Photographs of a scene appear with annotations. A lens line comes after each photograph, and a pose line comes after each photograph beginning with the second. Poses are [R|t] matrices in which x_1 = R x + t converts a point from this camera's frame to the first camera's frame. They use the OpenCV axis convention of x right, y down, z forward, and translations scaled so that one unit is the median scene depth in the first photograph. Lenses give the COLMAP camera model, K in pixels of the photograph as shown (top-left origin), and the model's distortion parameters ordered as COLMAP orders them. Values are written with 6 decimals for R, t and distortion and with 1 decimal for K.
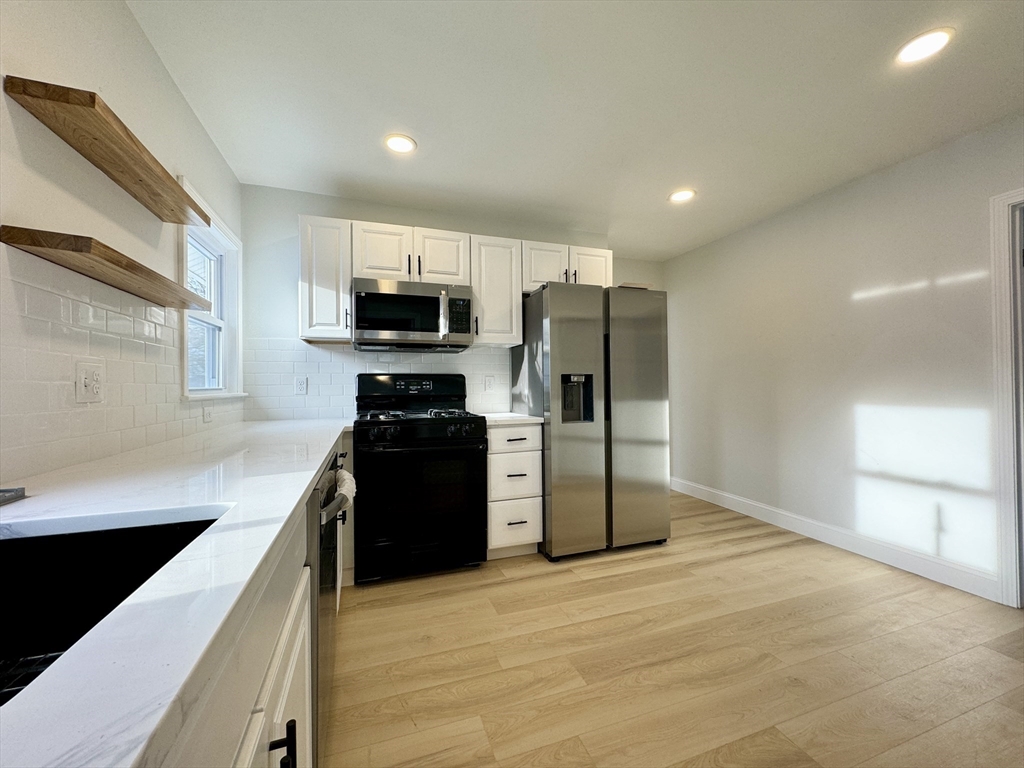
lens RADIAL K [[407.1, 0, 512.6], [0, 407.1, 381.6], [0, 0, 1]] dist [-0.002967, 0.000043]
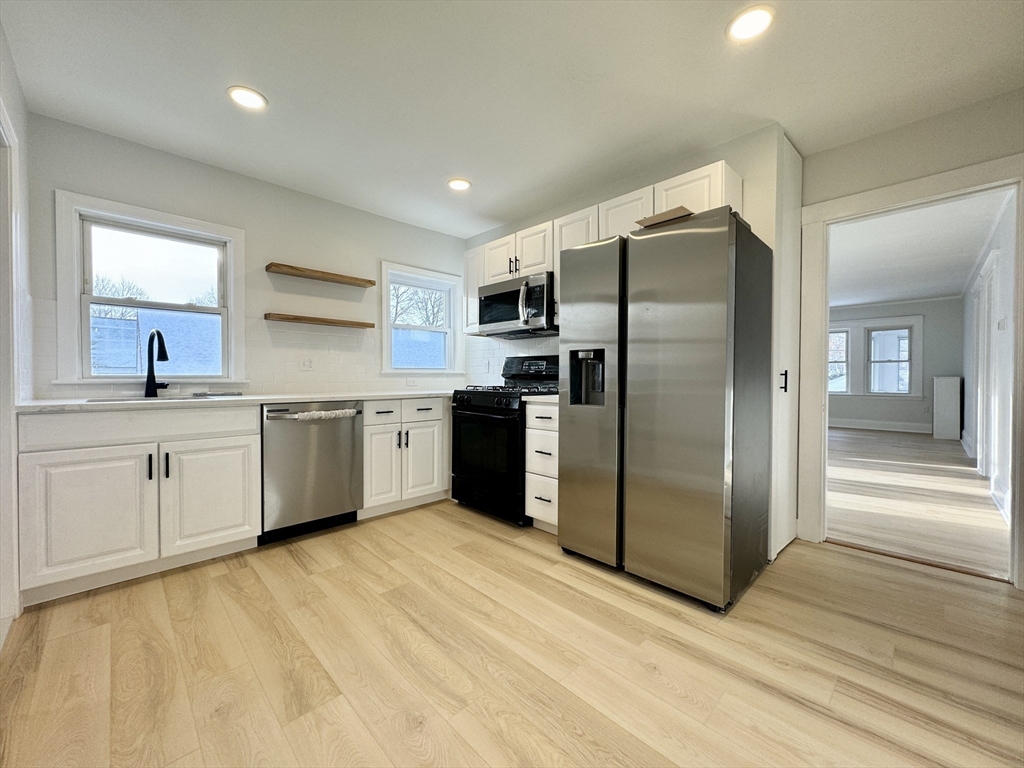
lens RADIAL K [[407.1, 0, 509.4], [0, 407.1, 380.7], [0, 0, 1]] dist [-0.002967, 0.000043]
pose [[0.421266, 0.021352, -0.906686, 0.928701], [0.000975, 0.999712, 0.023996, 0.028480], [0.906937, -0.010993, 0.421123, 0.521415]]
